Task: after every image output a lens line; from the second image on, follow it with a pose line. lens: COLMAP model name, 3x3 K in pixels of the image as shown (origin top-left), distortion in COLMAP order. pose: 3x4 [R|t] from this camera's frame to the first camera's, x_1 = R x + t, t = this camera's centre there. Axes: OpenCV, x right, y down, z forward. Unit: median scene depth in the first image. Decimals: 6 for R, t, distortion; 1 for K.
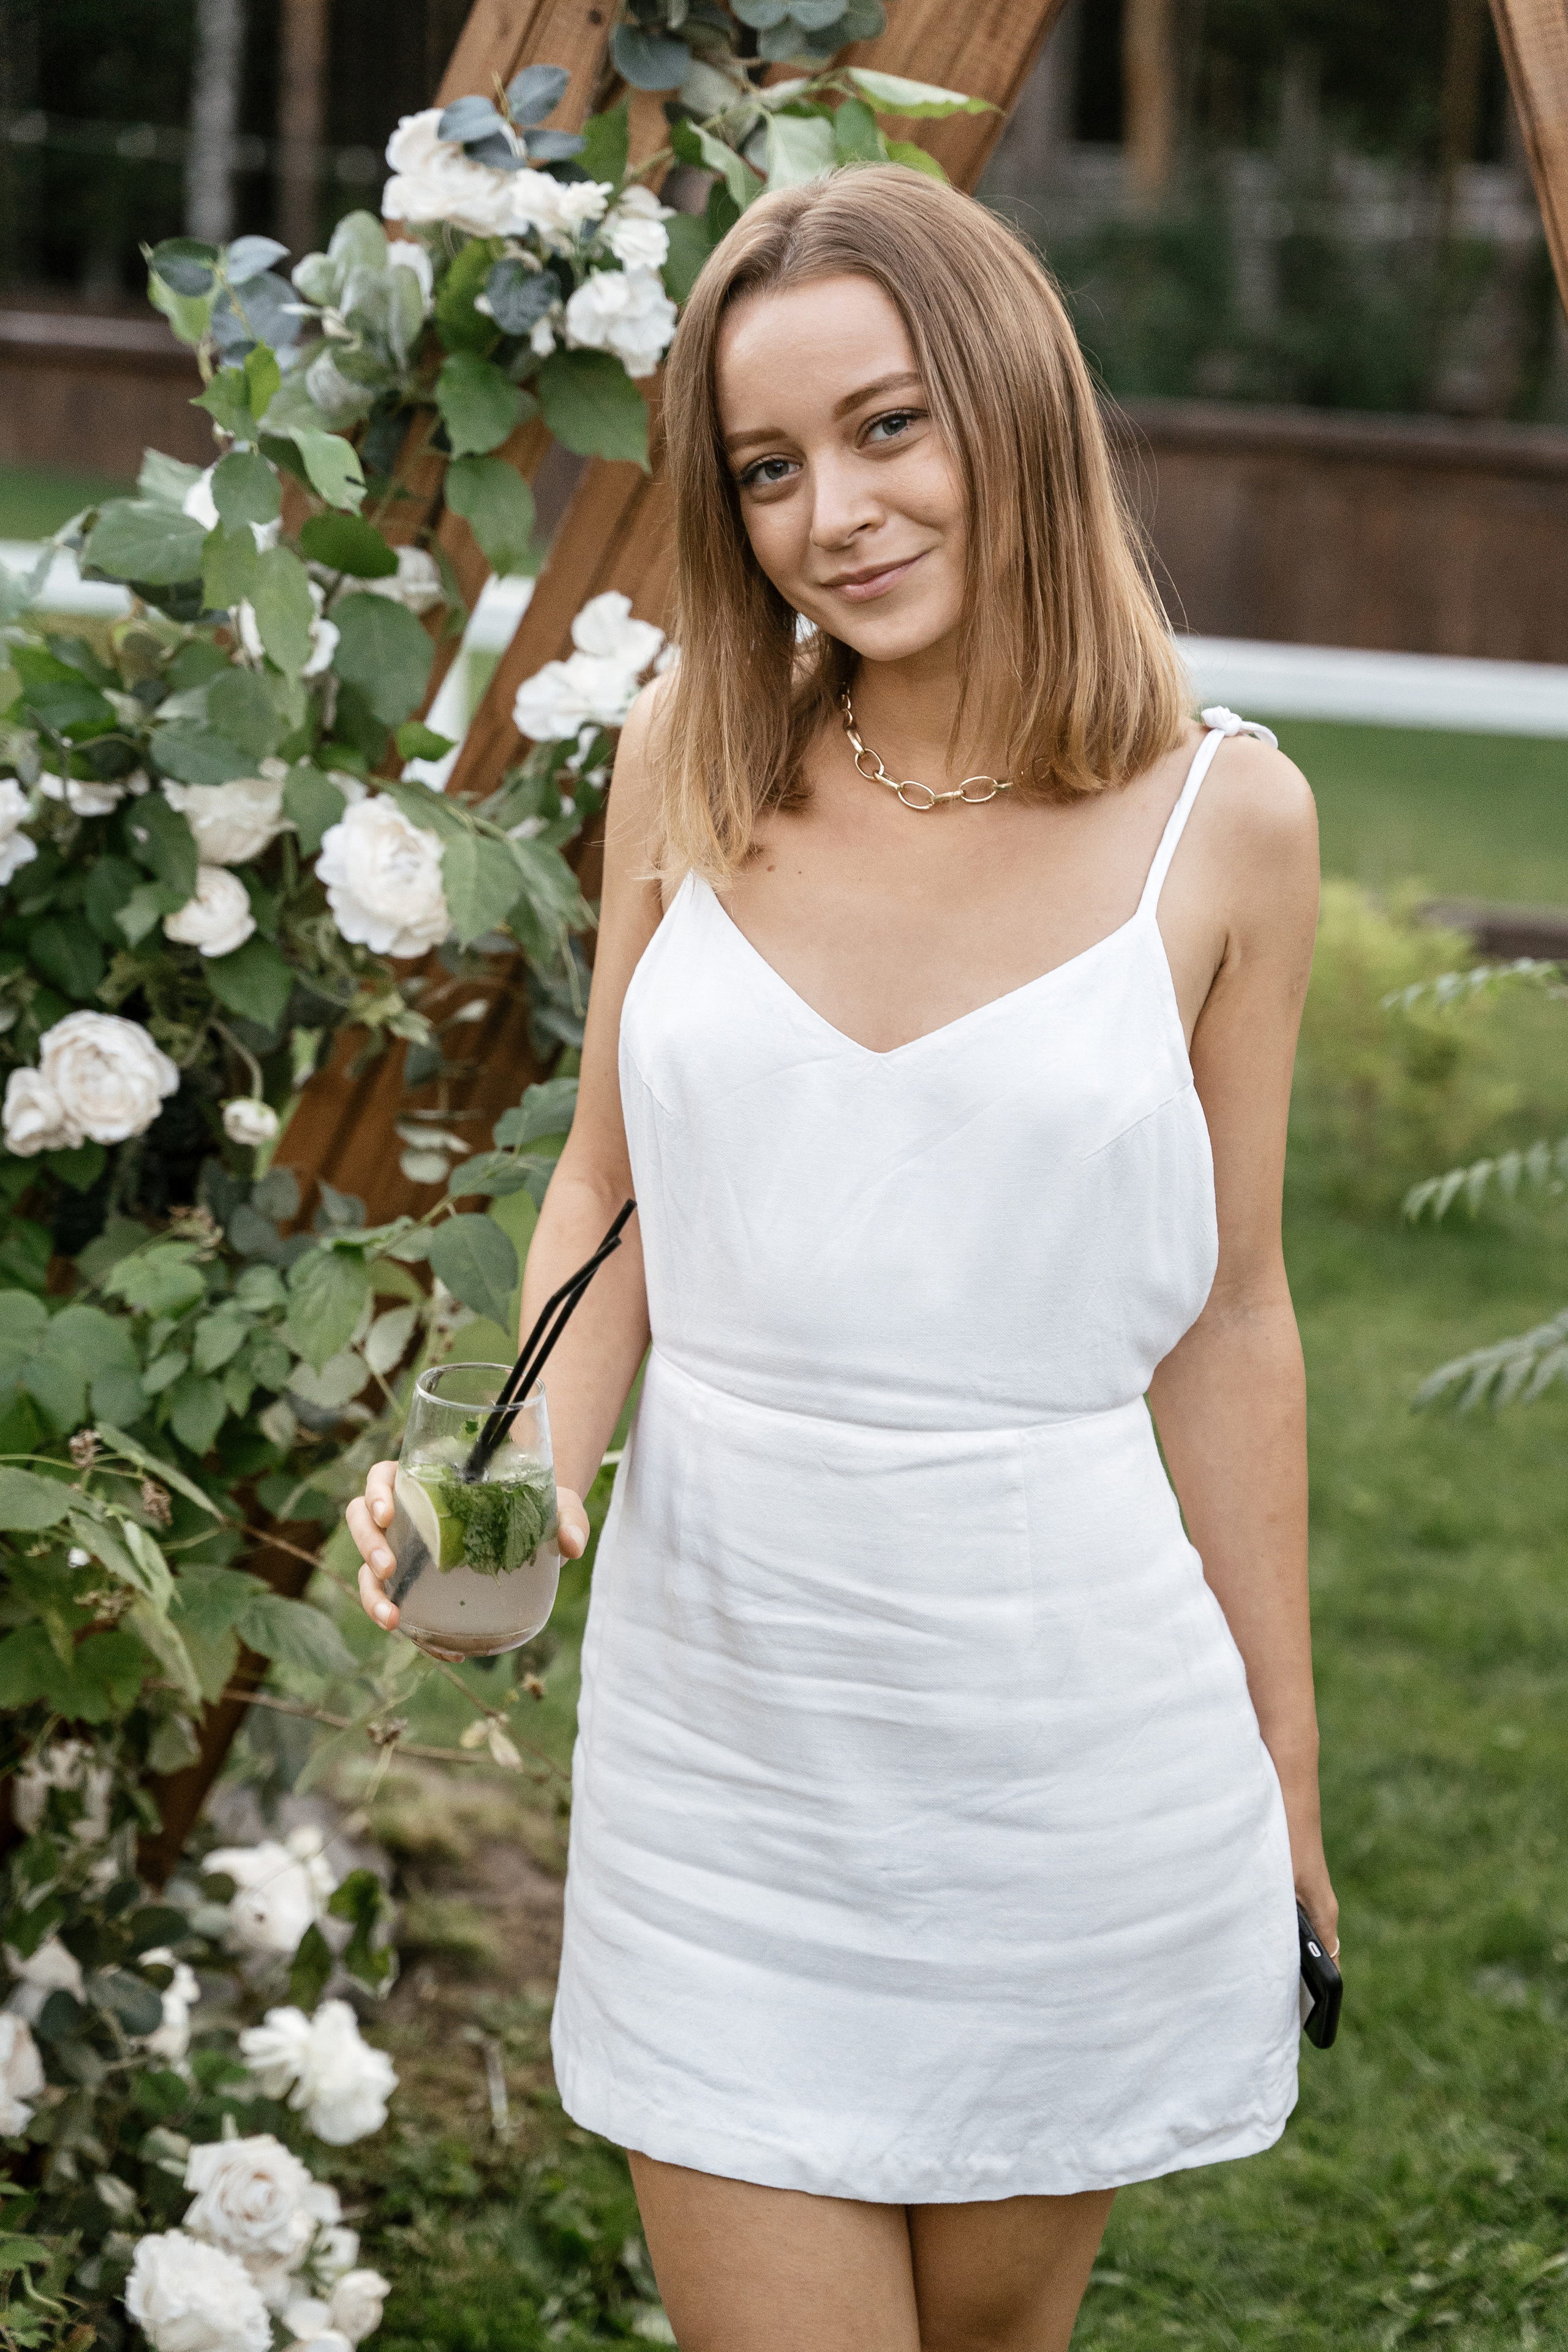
lens RADIAL K [[4531.5, 0, 784.0], [0, 4531.5, 1176.0], [0, 0, 1]] dist [0.044077, 0.181211]
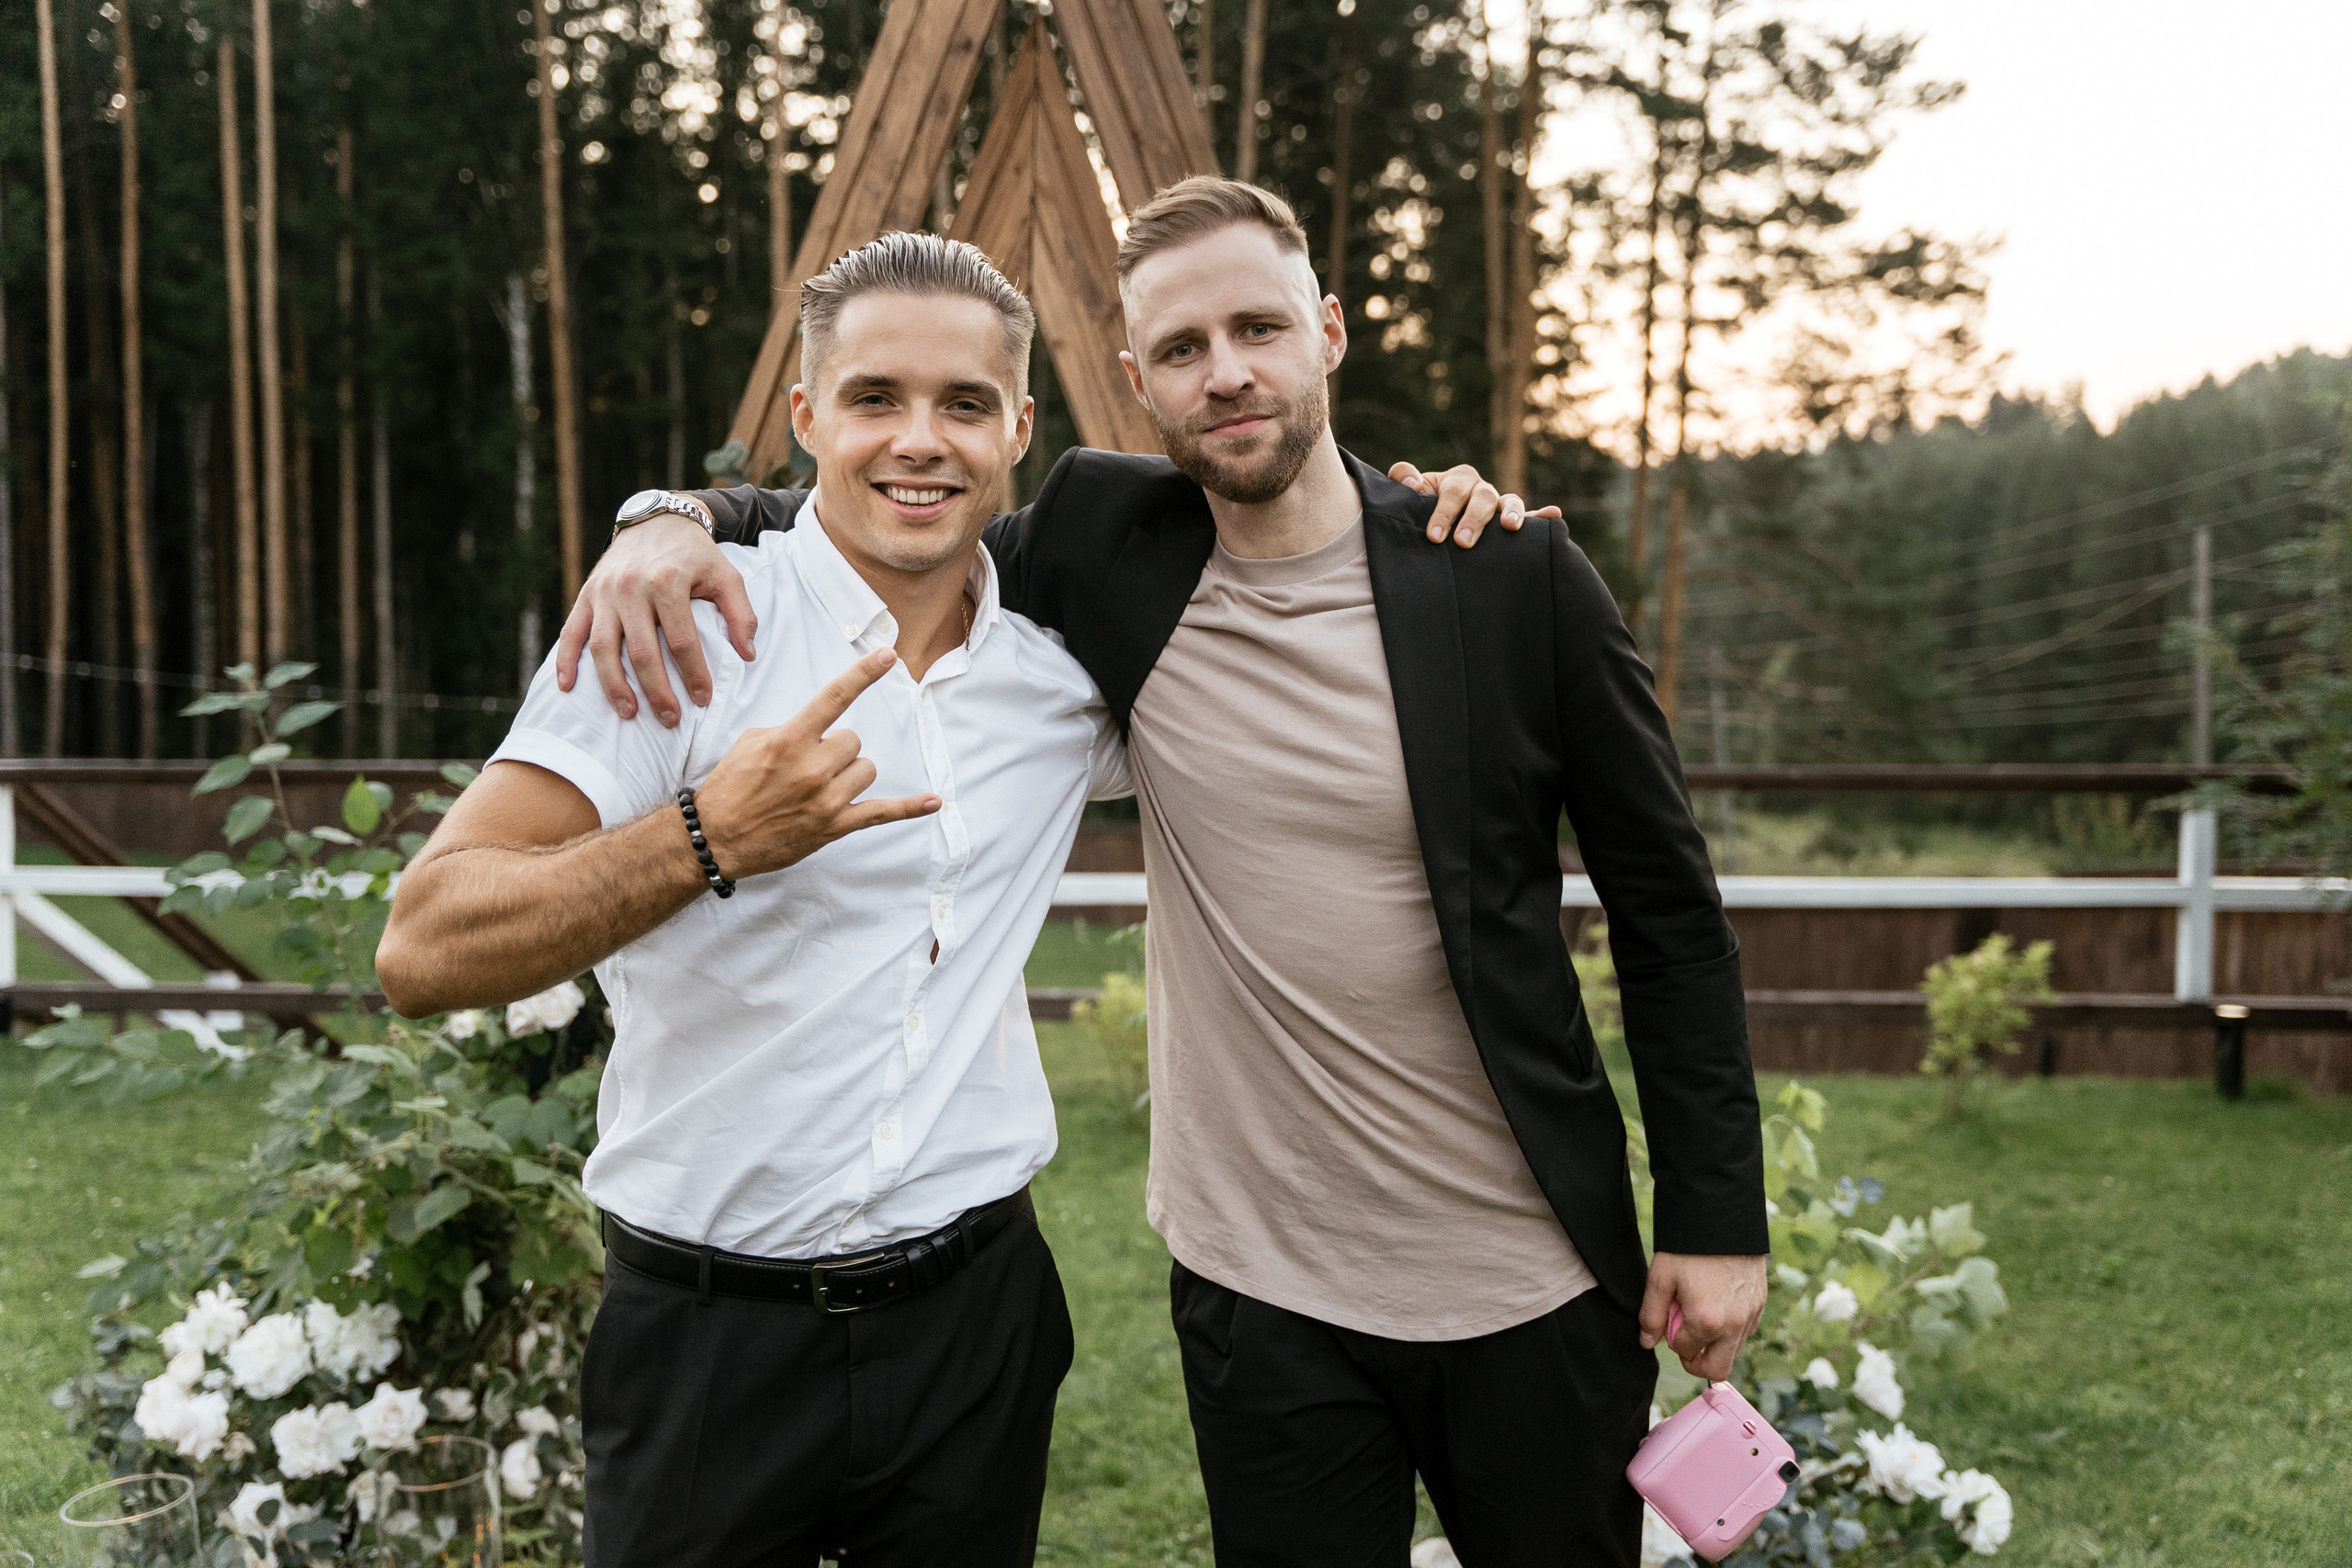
lens RADIAL K [[2392.4, 0, 1176.0], [0, 2392.4, 784.0], [0, 0, 1]] dist [0.009772, -0.002607]
pose [[0.987761, -0.067125, 0.140794, -0.001434], [0.091458, 0.980456, -0.174190, 0.110527], [-0.126350, 0.184935, 0.974595, -0.236074]]
